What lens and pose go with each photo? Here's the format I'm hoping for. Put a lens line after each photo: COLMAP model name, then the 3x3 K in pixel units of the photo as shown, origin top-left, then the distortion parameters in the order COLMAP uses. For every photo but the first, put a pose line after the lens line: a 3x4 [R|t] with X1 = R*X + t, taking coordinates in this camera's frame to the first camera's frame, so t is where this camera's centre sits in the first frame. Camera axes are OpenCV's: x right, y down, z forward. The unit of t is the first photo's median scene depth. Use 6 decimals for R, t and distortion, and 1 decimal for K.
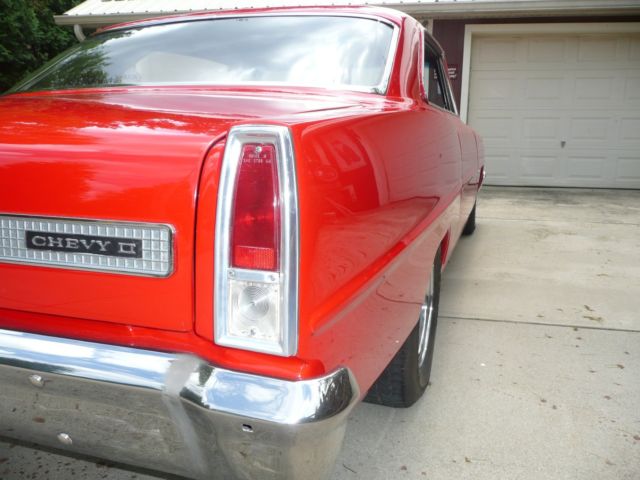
lens RADIAL K [[529.7, 0, 318.2], [0, 529.7, 233.3], [0, 0, 1]] dist [-0.016906, 0.001464]
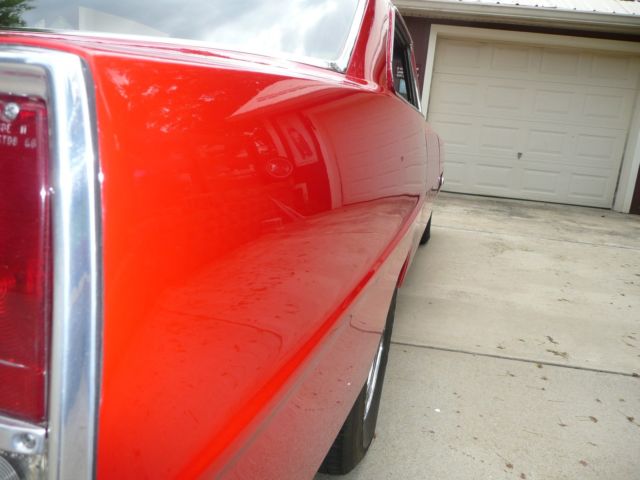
lens RADIAL K [[529.7, 0, 317.2], [0, 529.7, 244.7], [0, 0, 1]] dist [-0.016906, 0.001464]
pose [[0.993581, 0.064654, 0.092824, 0.016279], [-0.067684, 0.997259, 0.029877, -0.016665], [-0.090638, -0.035968, 0.995234, 0.119261]]
